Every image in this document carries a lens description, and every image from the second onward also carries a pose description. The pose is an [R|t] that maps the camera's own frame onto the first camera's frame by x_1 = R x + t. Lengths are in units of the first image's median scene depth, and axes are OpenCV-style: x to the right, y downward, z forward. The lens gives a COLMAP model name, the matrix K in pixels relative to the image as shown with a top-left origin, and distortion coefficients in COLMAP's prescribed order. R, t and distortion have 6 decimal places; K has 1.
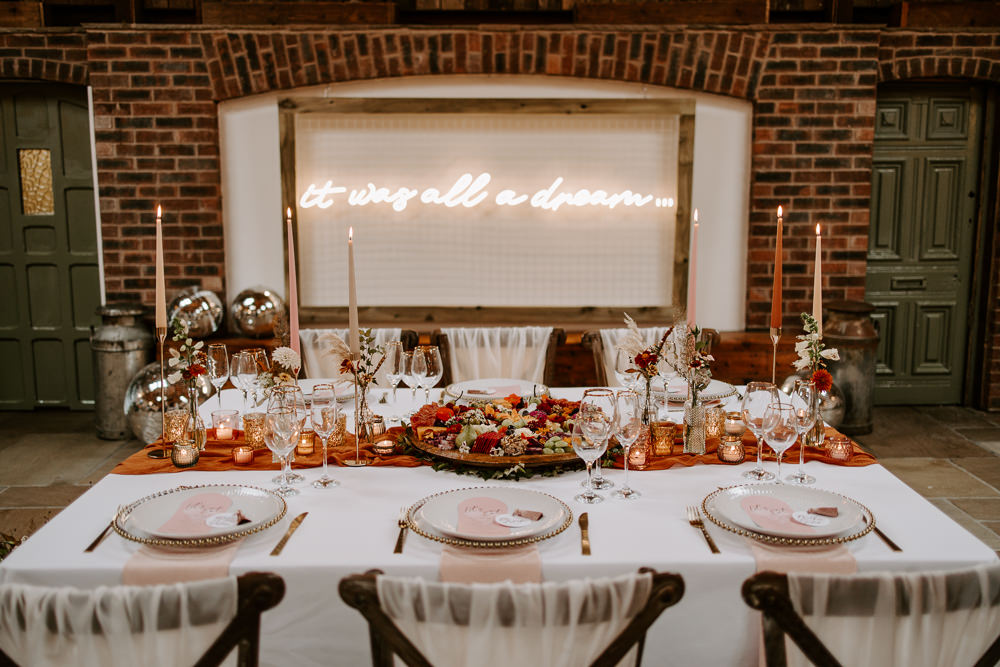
lens RADIAL K [[945.4, 0, 500.0], [0, 945.4, 333.5], [0, 0, 1]] dist [0.000480, 0.011821]
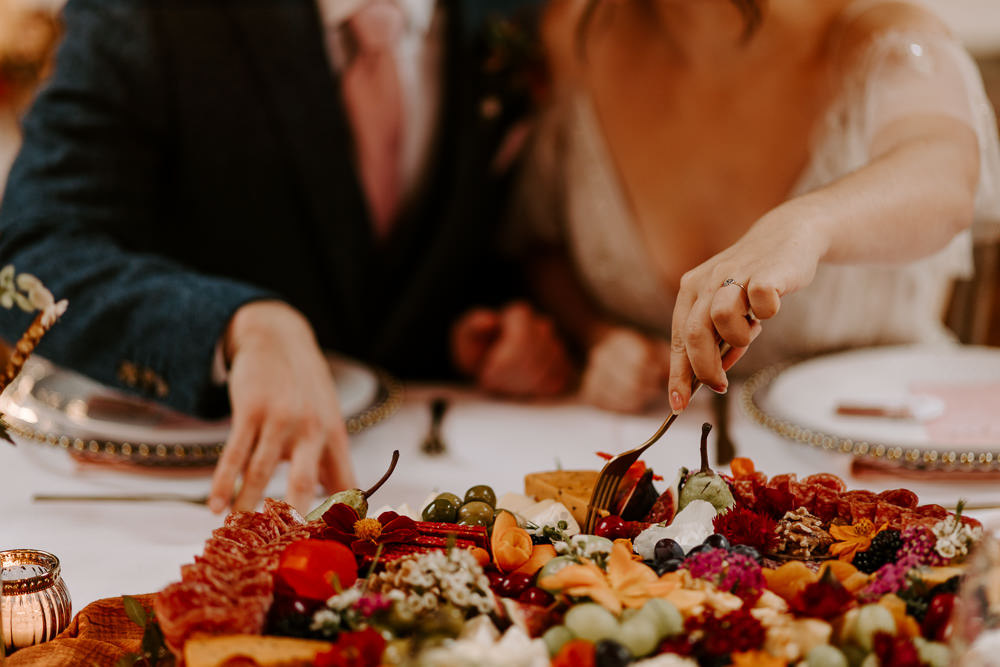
lens RADIAL K [[2518.6, 0, 500.0], [0, 2518.6, 333.5], [0, 0, 1]] dist [0.033966, 0.591153]
pose [[0.999849, 0.000391, -0.017351, -0.001416], [0.001173, 0.995938, 0.090036, -0.010476], [0.017316, -0.090043, 0.995787, 0.165586]]
